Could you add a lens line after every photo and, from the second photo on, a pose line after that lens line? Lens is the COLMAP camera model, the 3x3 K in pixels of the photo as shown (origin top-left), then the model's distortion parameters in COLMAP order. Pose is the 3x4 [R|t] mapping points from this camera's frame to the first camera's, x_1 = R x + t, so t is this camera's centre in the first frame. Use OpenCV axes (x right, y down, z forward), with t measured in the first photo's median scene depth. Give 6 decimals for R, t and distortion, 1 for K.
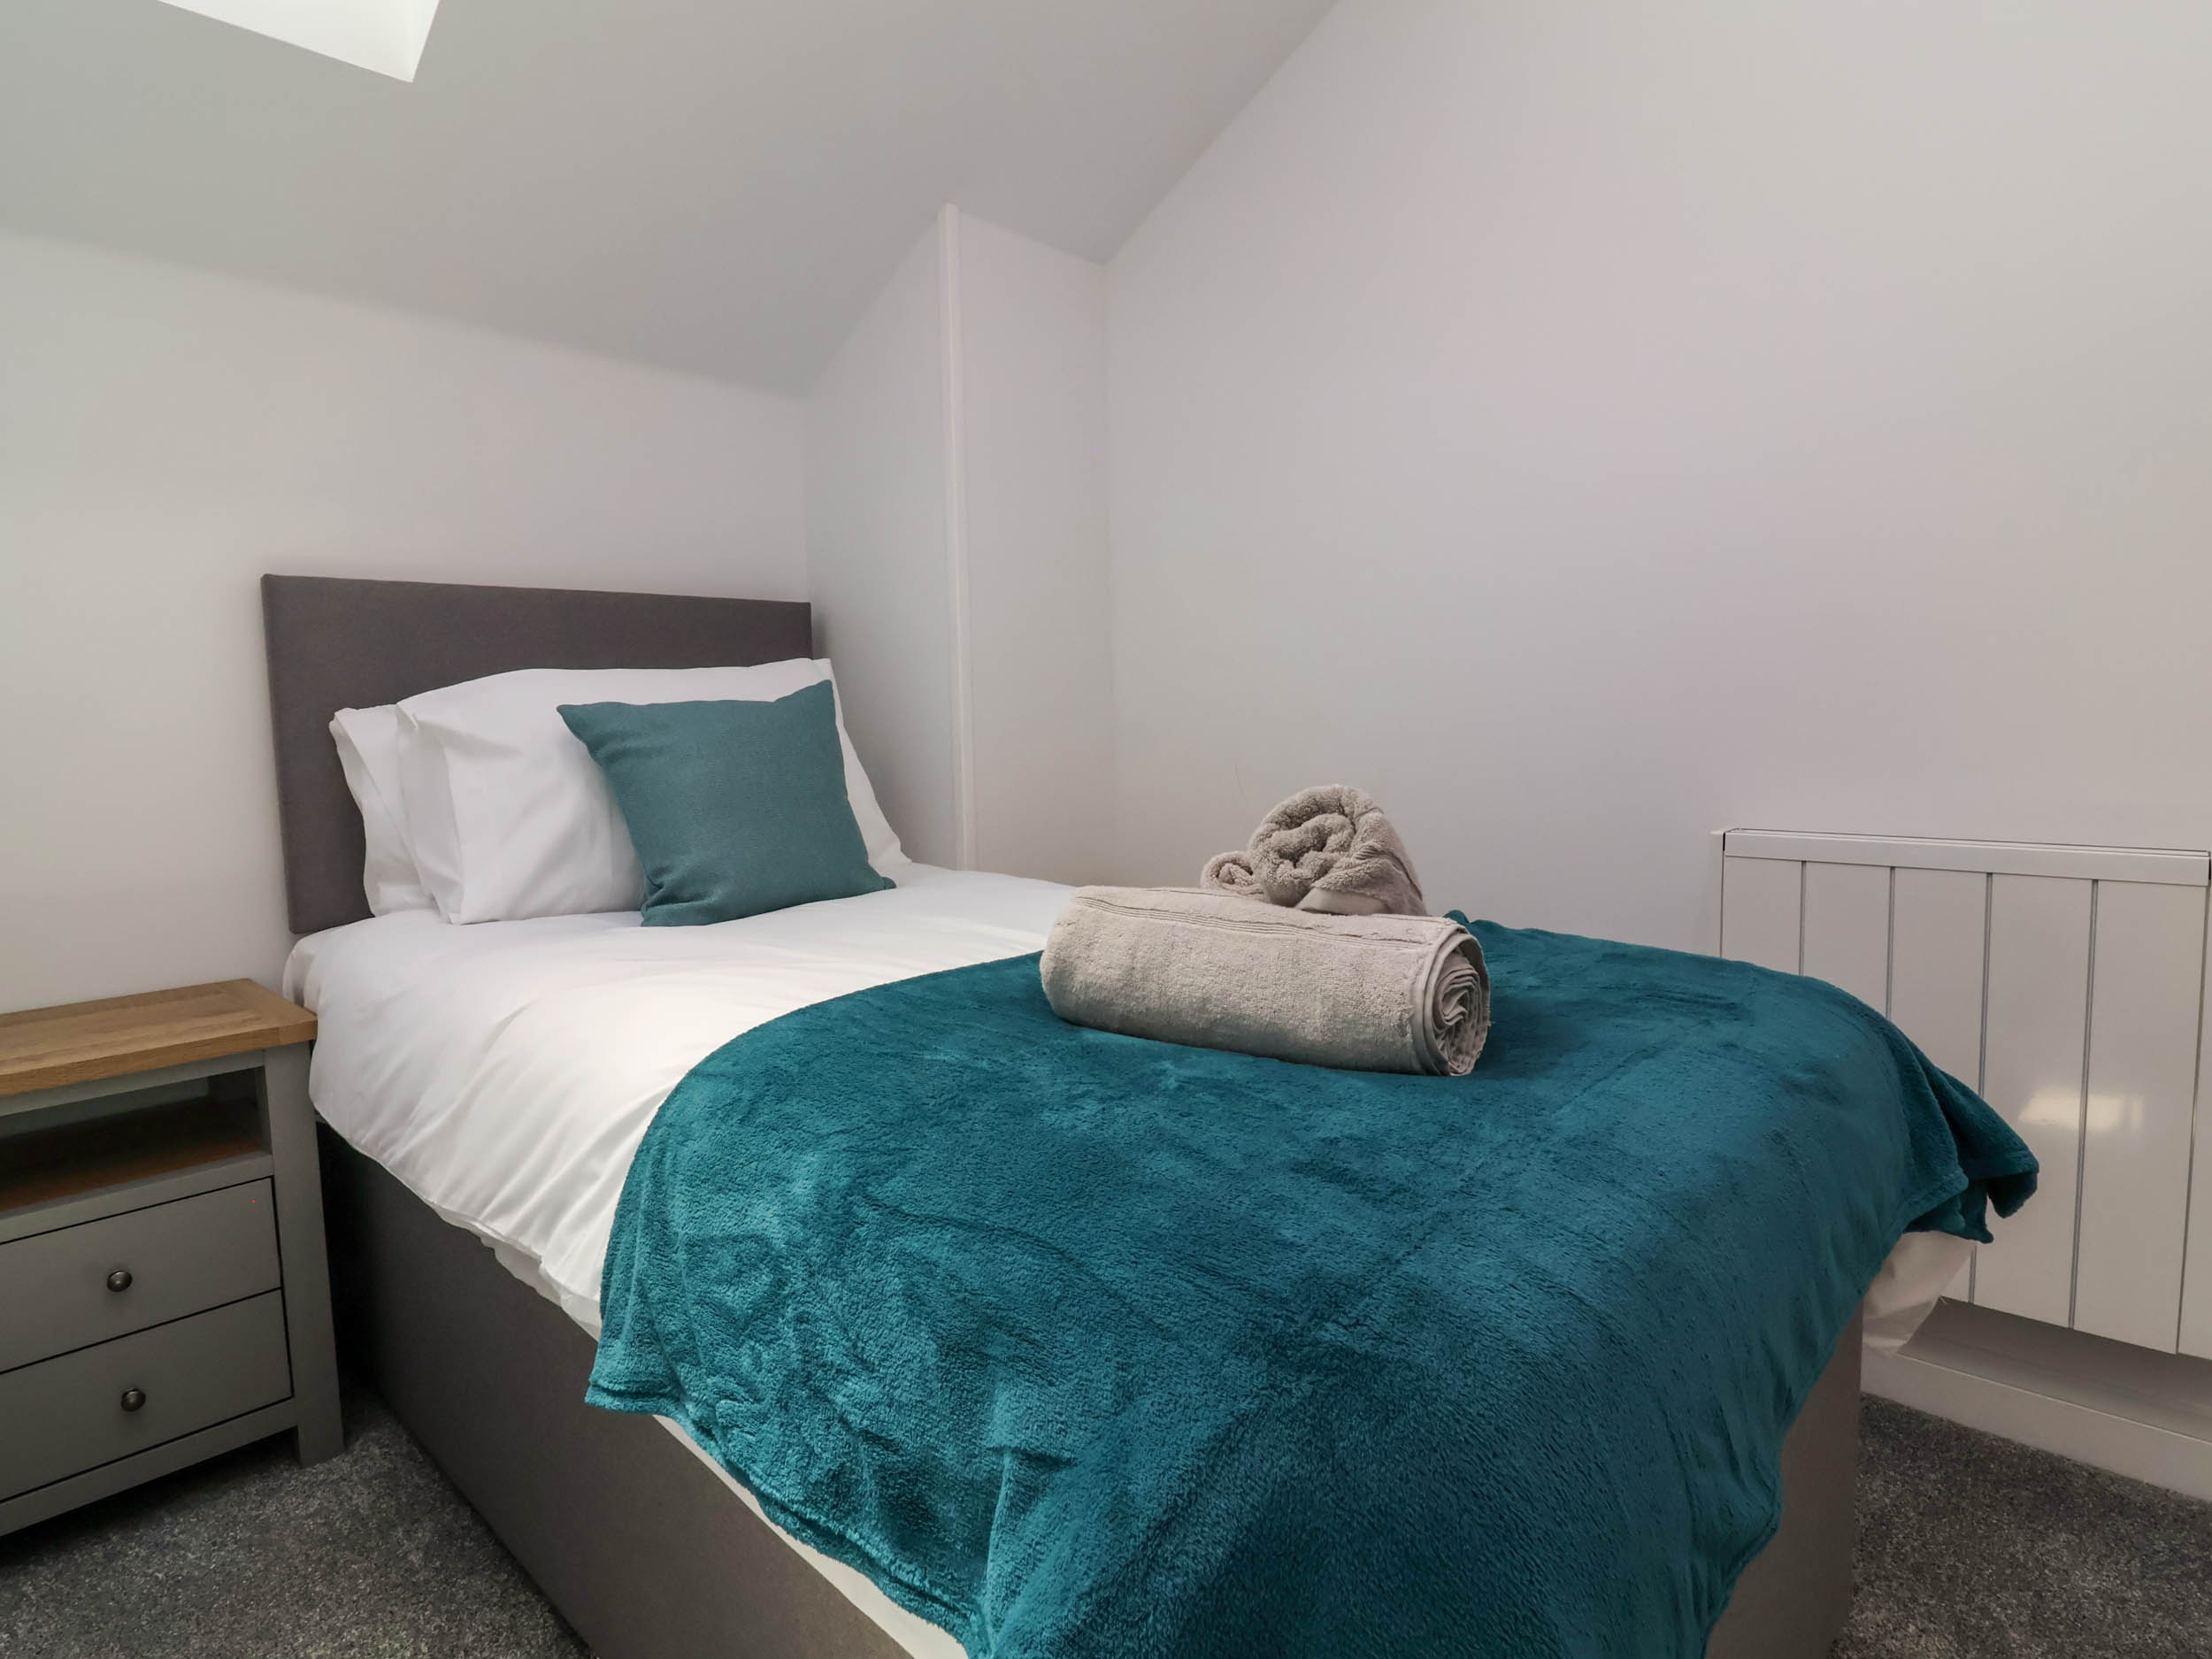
lens RADIAL K [[1168.1, 0, 1114.0], [0, 1168.1, 819.7], [0, 0, 1]] dist [-0.005731, -0.012249]
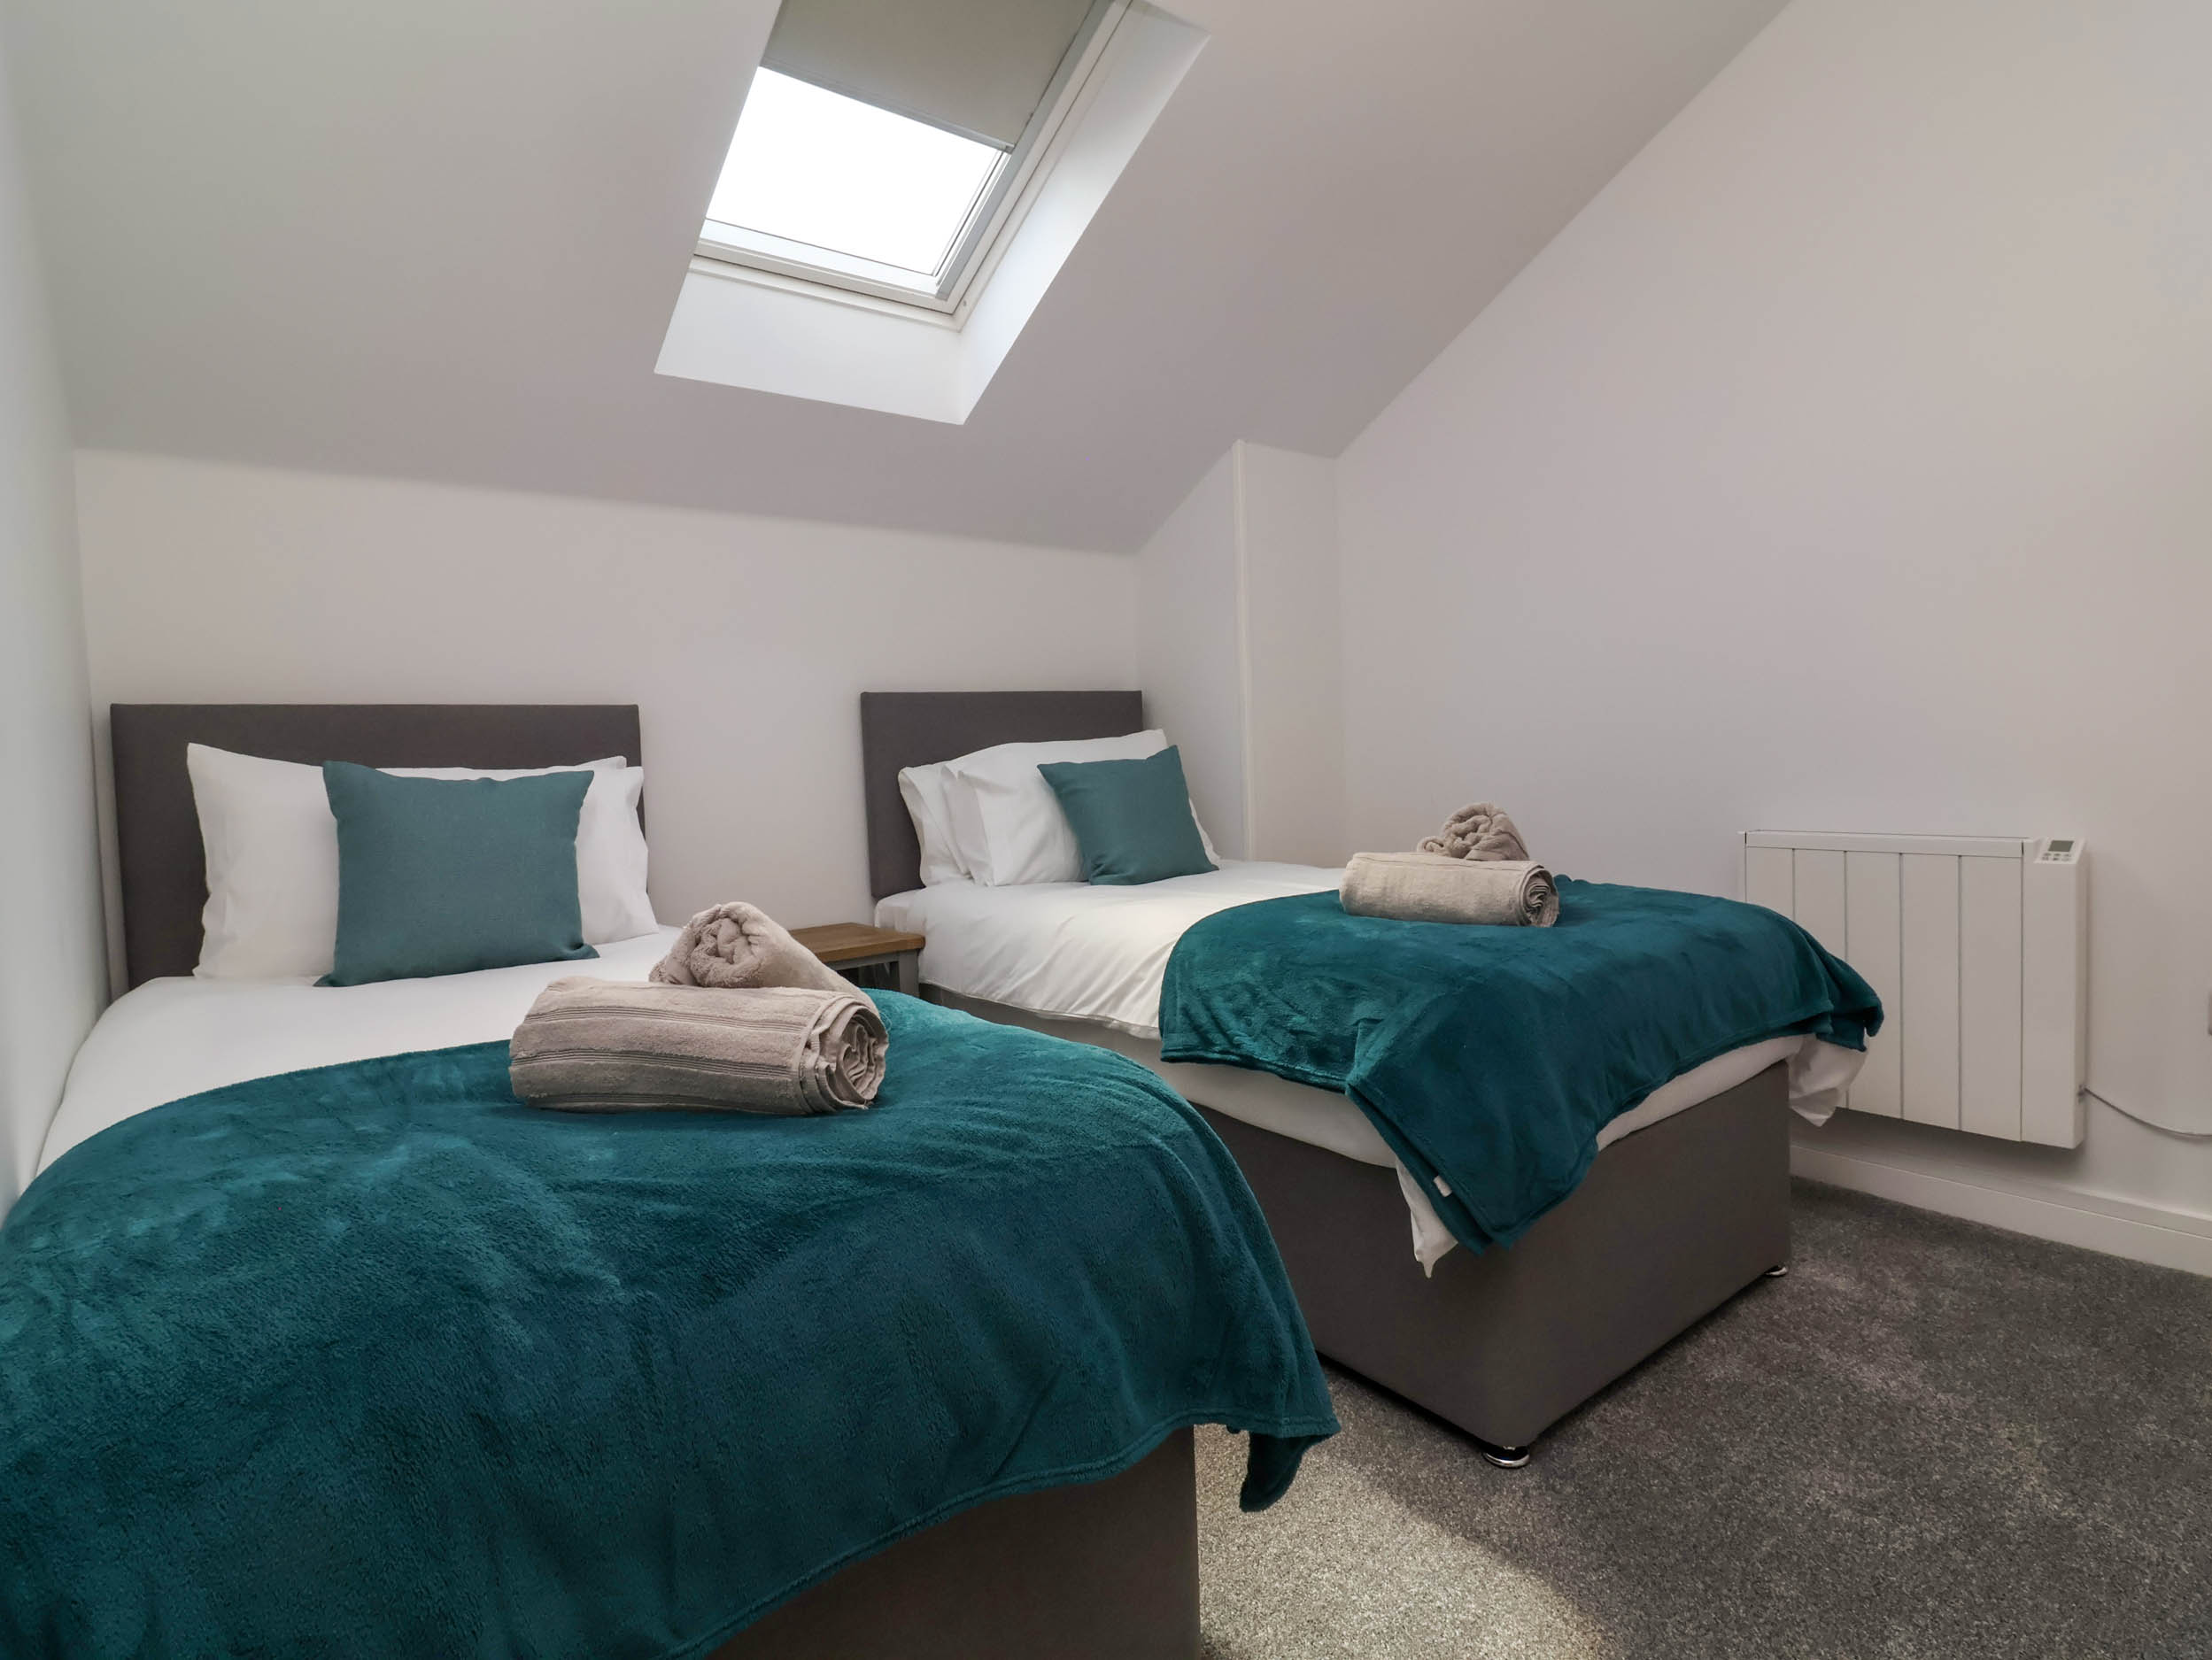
lens RADIAL K [[1168.0, 0, 1114.0], [0, 1168.0, 820.2], [0, 0, 1]] dist [-0.005731, -0.012249]
pose [[0.987467, -0.008422, -0.157600, -0.126062], [0.003854, 0.999564, -0.029266, 0.058396], [0.157778, 0.028292, 0.987069, -1.099090]]
